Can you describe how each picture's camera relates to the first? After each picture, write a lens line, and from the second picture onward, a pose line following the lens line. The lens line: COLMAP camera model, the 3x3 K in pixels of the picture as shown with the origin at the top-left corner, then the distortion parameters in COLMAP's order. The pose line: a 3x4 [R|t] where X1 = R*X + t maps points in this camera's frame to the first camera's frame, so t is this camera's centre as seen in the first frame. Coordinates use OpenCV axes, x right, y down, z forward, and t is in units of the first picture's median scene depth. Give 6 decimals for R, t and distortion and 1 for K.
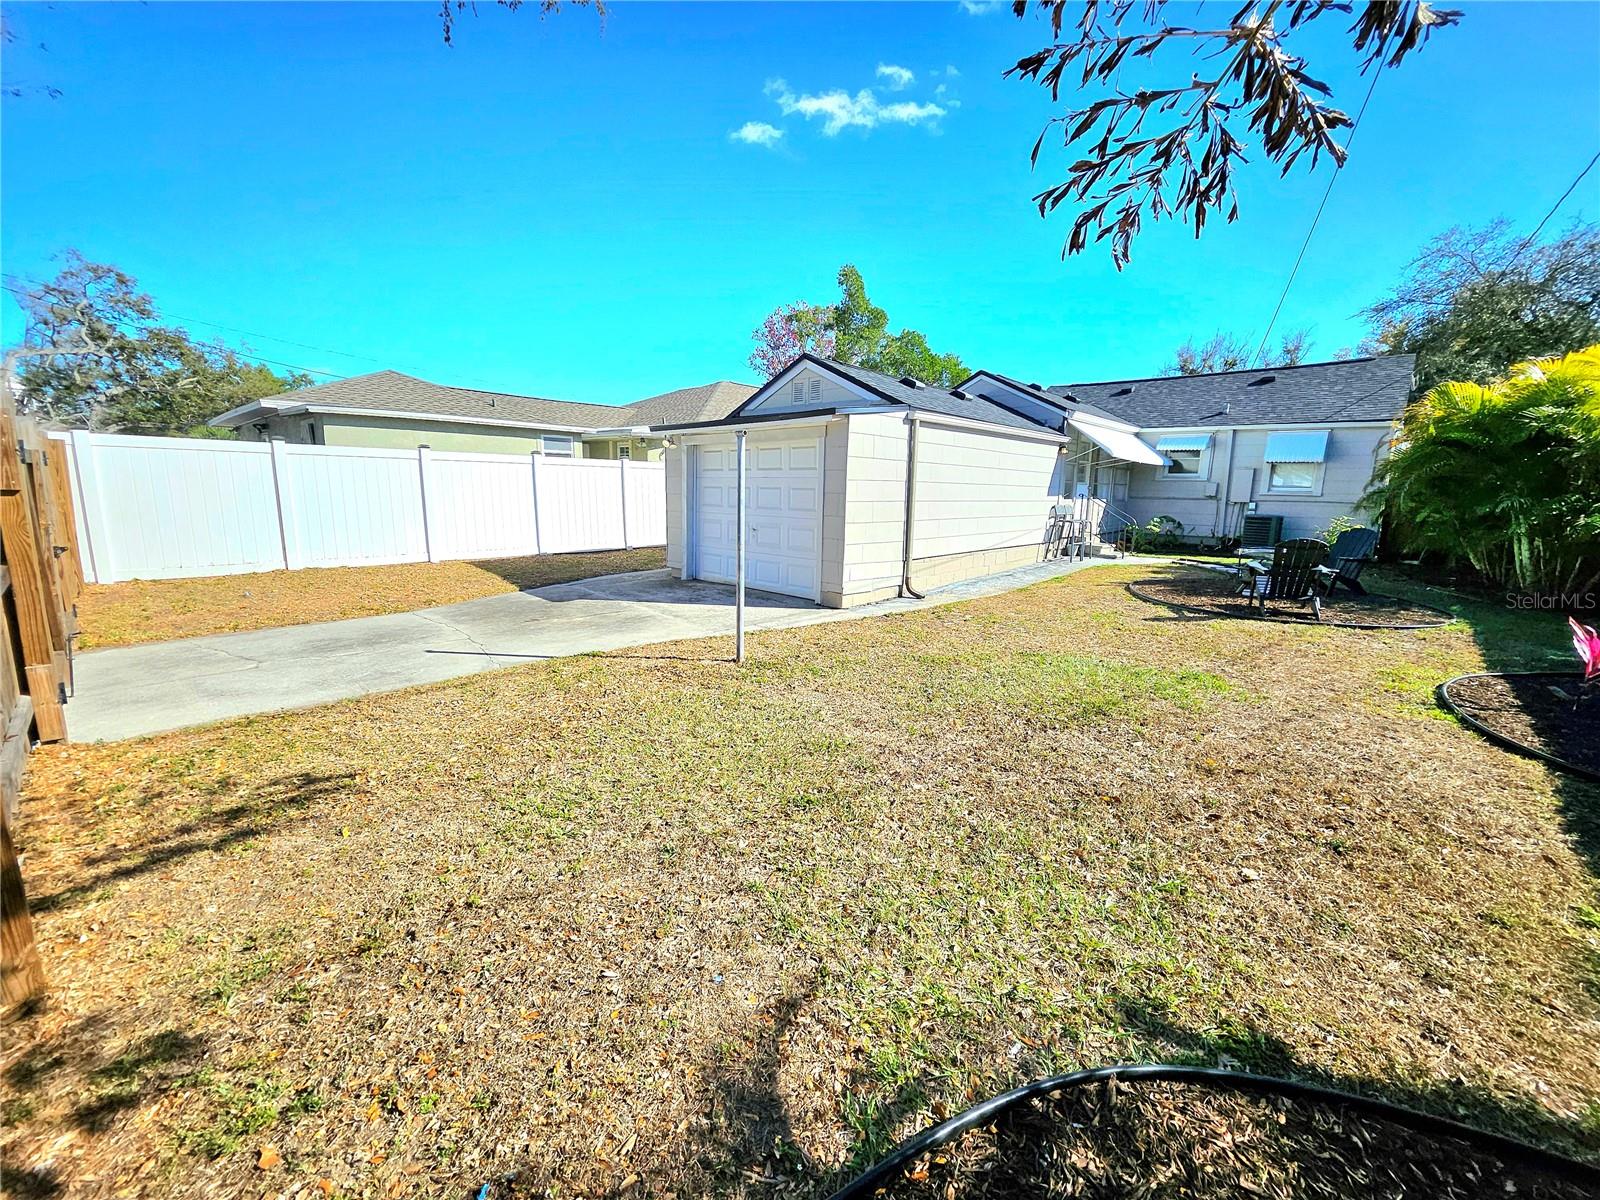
lens RADIAL K [[628.8, 0, 806.9], [0, 628.8, 594.7], [0, 0, 1]] dist [0.002179, -0.004134]
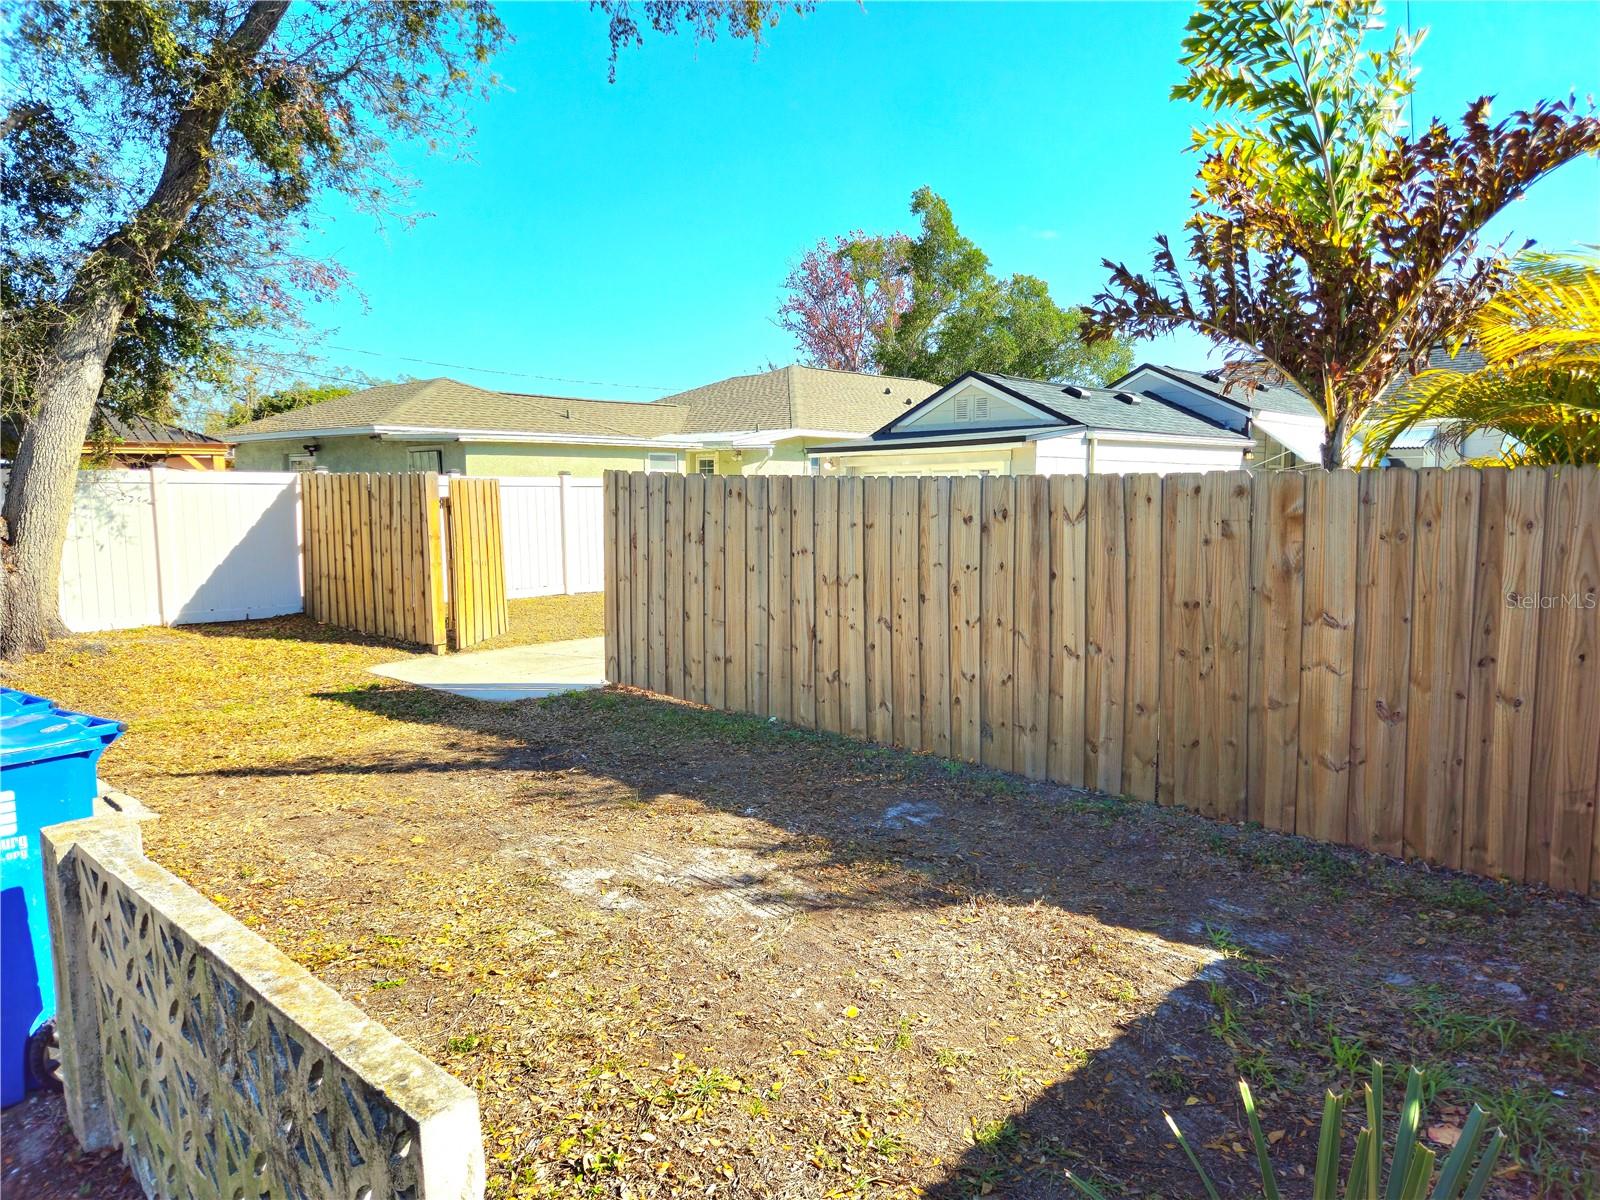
lens RADIAL K [[1053.7, 0, 800.0], [0, 1053.7, 600.0], [0, 0, 1]] dist [0.029001, -0.000376]
pose [[0.999607, -0.017458, -0.021922, -0.209323], [0.015928, 0.997549, -0.068130, 0.063839], [0.023058, 0.067754, 0.997436, -0.528594]]
